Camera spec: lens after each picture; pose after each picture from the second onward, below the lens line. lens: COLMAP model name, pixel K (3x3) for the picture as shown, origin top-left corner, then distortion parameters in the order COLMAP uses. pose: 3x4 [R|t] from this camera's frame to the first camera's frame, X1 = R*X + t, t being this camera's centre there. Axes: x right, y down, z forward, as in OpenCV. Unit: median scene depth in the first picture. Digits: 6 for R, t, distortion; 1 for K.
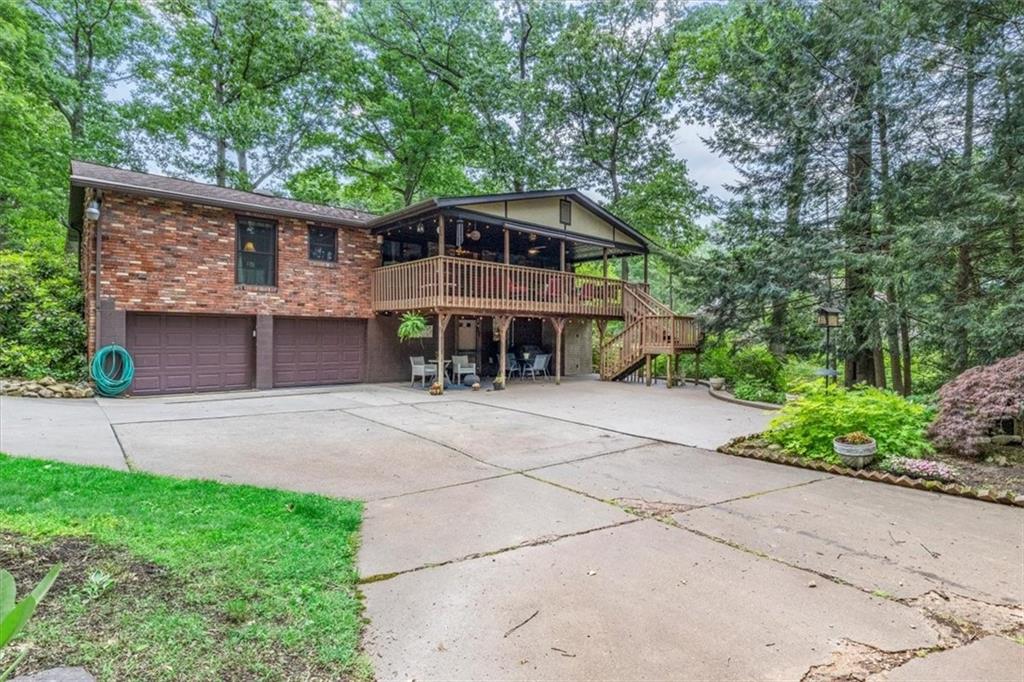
lens RADIAL K [[513.2, 0, 510.2], [0, 513.2, 339.6], [0, 0, 1]] dist [-0.001091, 0.000138]
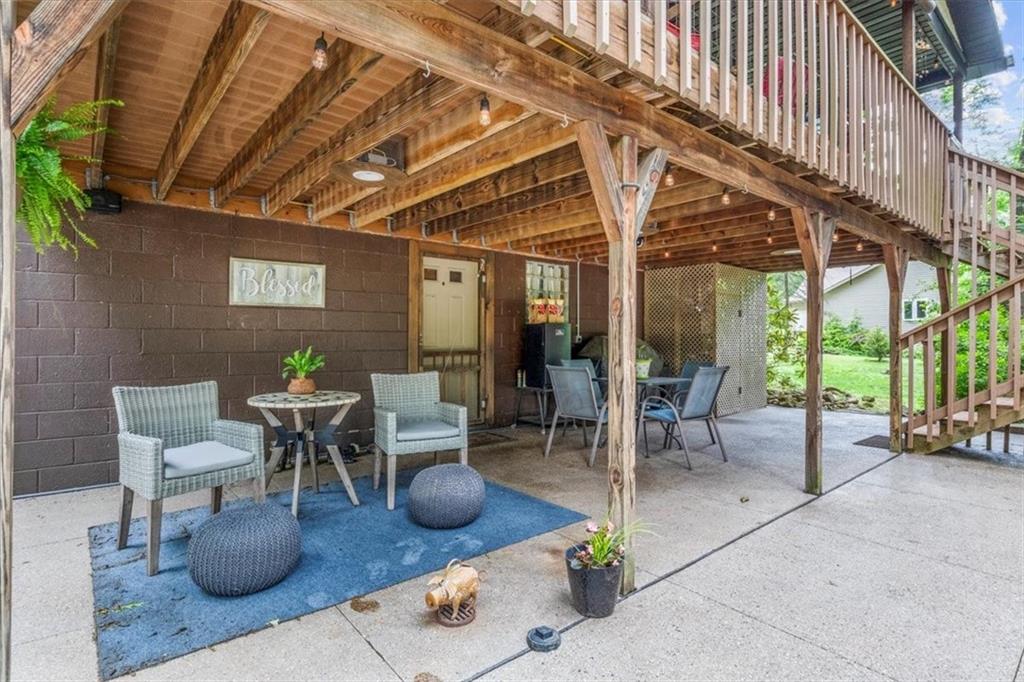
lens RADIAL K [[513.2, 0, 513.8], [0, 513.2, 339.0], [0, 0, 1]] dist [-0.001091, 0.000138]
pose [[0.999785, -0.003410, -0.020477, -0.041398], [0.003379, 0.999993, -0.001531, 0.015201], [0.020482, 0.001462, 0.999789, 0.763365]]
